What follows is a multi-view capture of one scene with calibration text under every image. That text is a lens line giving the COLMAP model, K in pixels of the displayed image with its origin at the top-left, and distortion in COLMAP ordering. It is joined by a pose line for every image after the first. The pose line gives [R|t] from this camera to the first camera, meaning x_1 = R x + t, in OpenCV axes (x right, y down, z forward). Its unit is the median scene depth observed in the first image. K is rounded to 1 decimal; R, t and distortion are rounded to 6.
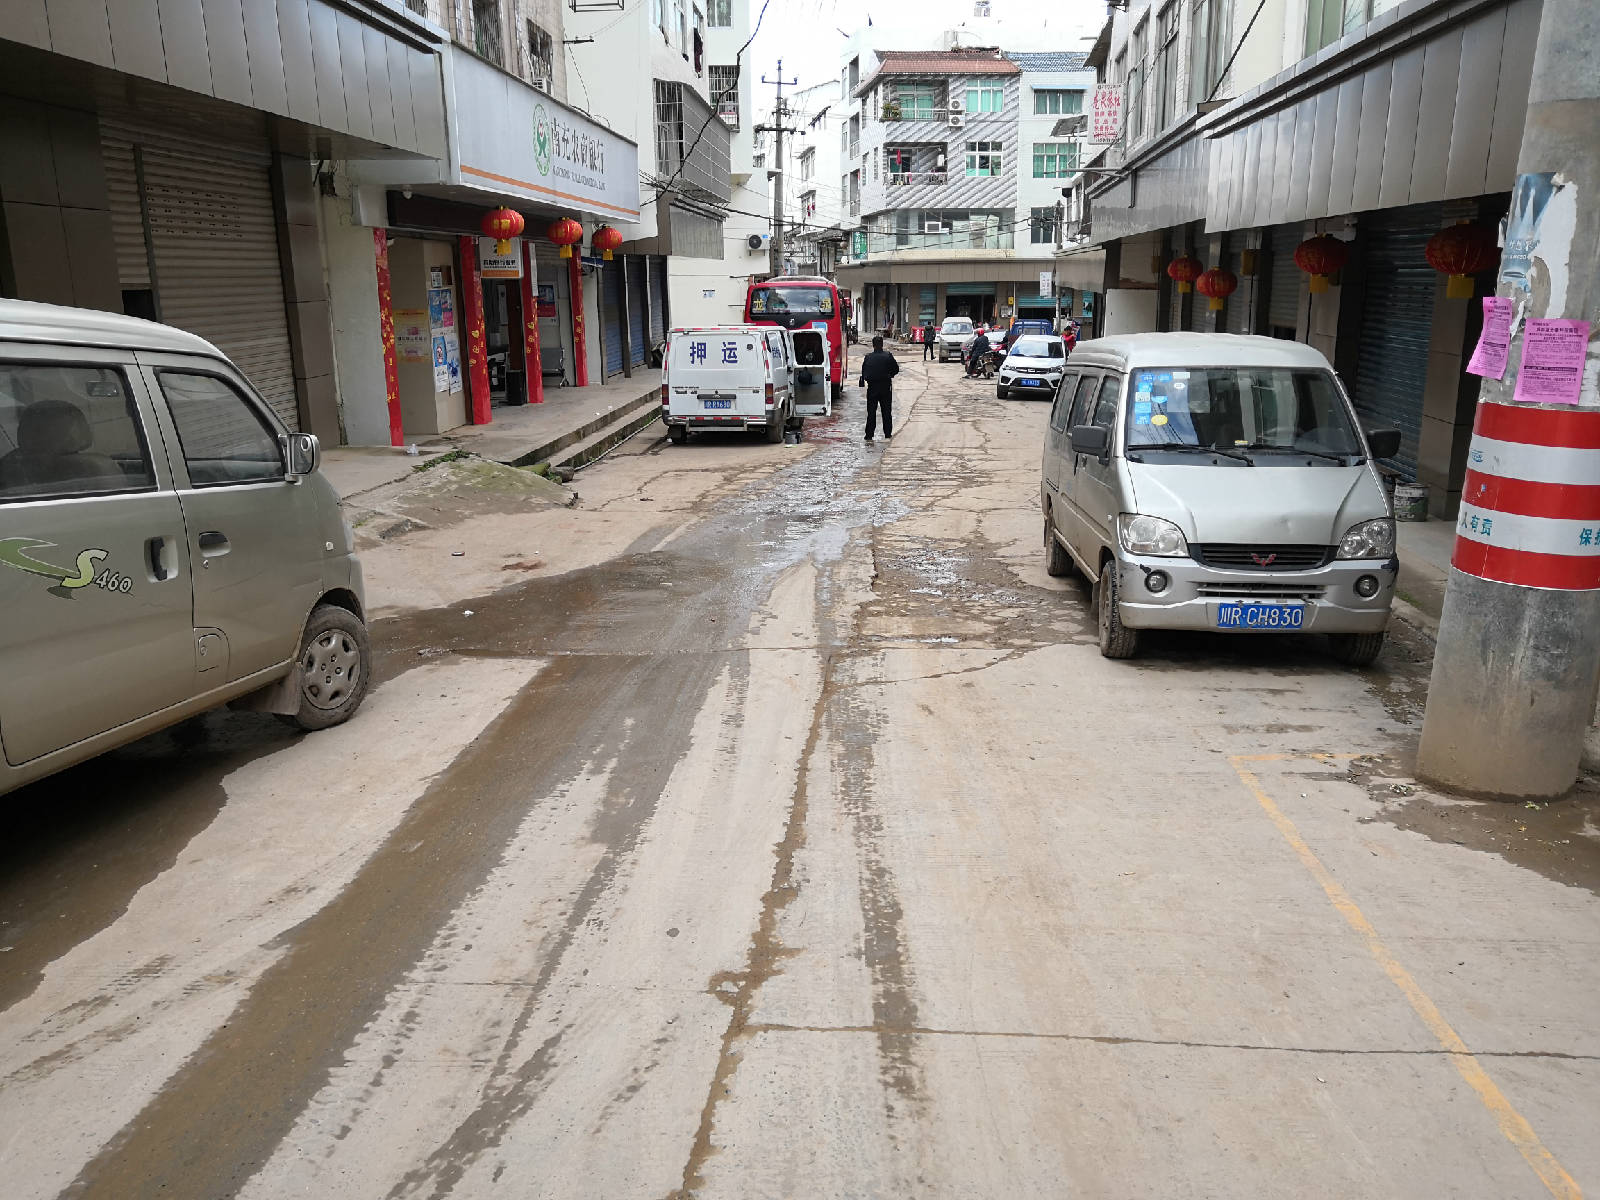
lens RADIAL K [[1247.0, 0, 800.0], [0, 1247.0, 600.0], [0, 0, 1]] dist [-0.012321, 0.000535]
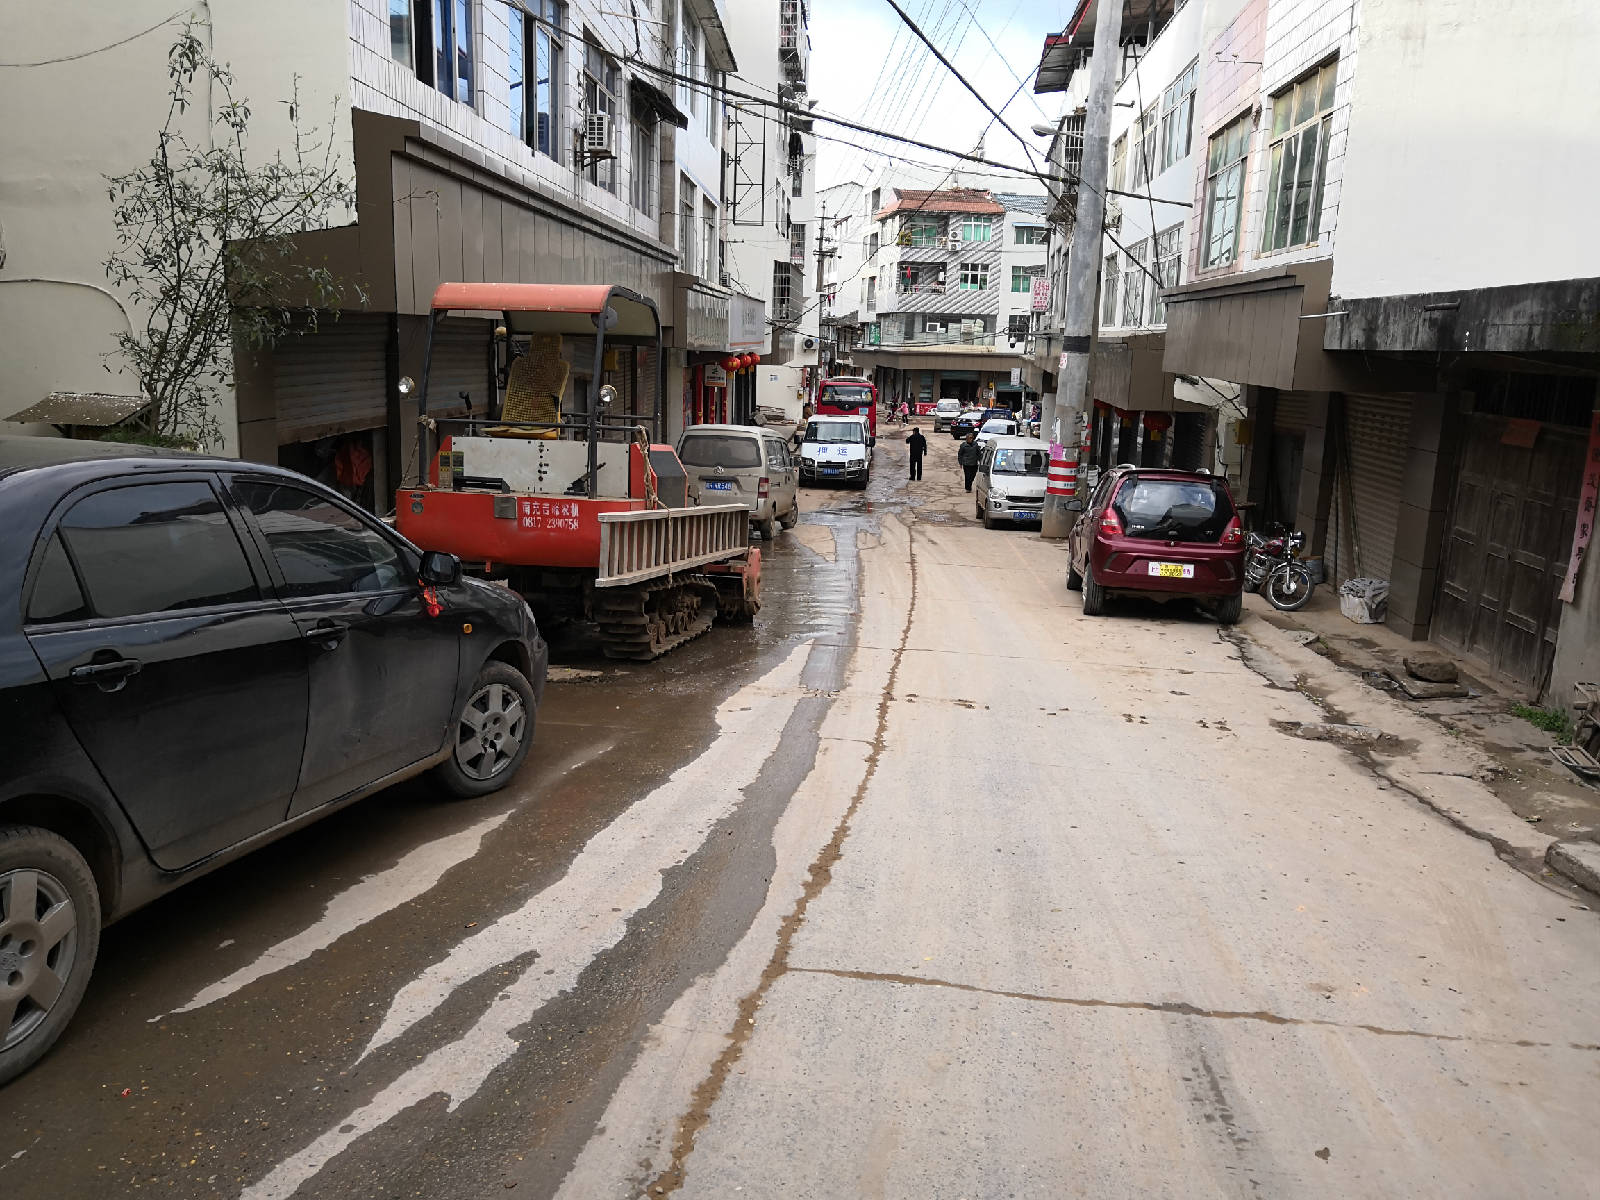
lens RADIAL K [[1242.2, 0, 800.0], [0, 1242.2, 600.0], [0, 0, 1]] dist [0.101648, 0.000253]
pose [[0.999133, 0.039903, 0.011855, -0.036439], [-0.039338, 0.998231, -0.044586, 0.049147], [-0.013613, 0.044081, 0.998935, -0.291322]]
